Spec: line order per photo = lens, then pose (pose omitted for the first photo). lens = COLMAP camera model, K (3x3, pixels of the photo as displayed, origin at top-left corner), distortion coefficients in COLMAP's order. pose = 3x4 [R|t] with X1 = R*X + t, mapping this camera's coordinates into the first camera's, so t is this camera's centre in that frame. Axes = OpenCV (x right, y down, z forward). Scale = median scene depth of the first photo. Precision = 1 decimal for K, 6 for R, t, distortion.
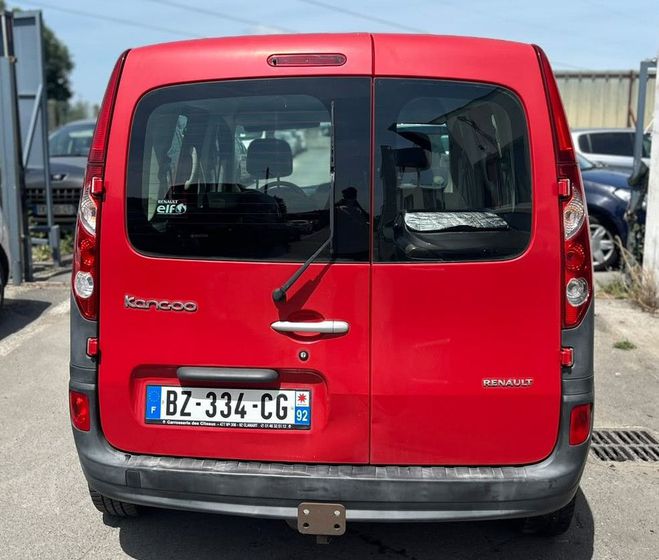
lens RADIAL K [[771.8, 0, 286.8], [0, 771.8, 248.9], [0, 0, 1]] dist [0.211603, -0.553031]
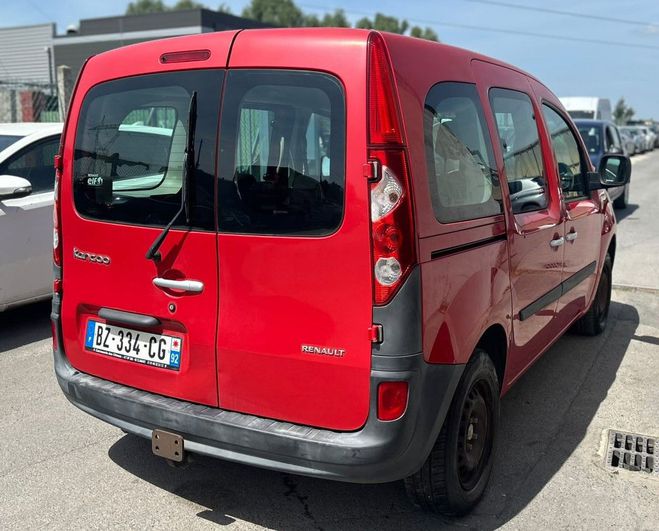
lens RADIAL K [[683.2, 0, 311.8], [0, 683.2, 237.6], [0, 0, 1]] dist [0.079272, -0.006259]
pose [[0.898560, 0.057523, -0.435063, 0.649573], [-0.054181, 0.998329, 0.020094, -0.001707], [0.435492, 0.005516, 0.900176, 0.149471]]
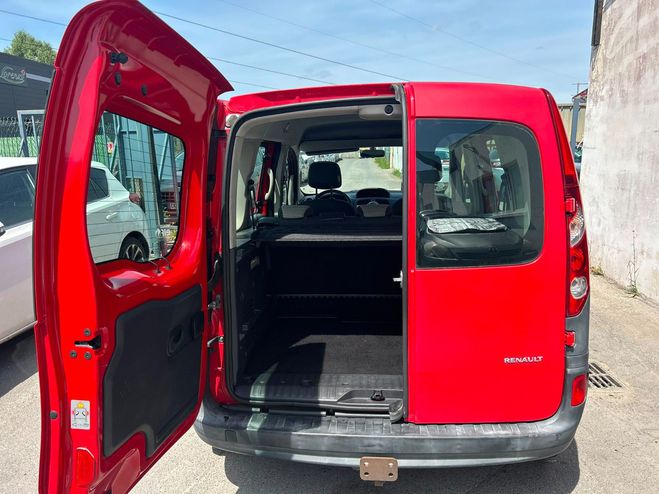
lens RADIAL K [[486.5, 0, 329.5], [0, 486.5, 247.0], [0, 0, 1]] dist [0.046715, -0.044166]
pose [[0.999751, -0.021938, -0.004065, -0.023708], [0.022117, 0.998456, 0.050950, -0.057359], [0.002941, -0.051027, 0.998693, 0.212623]]
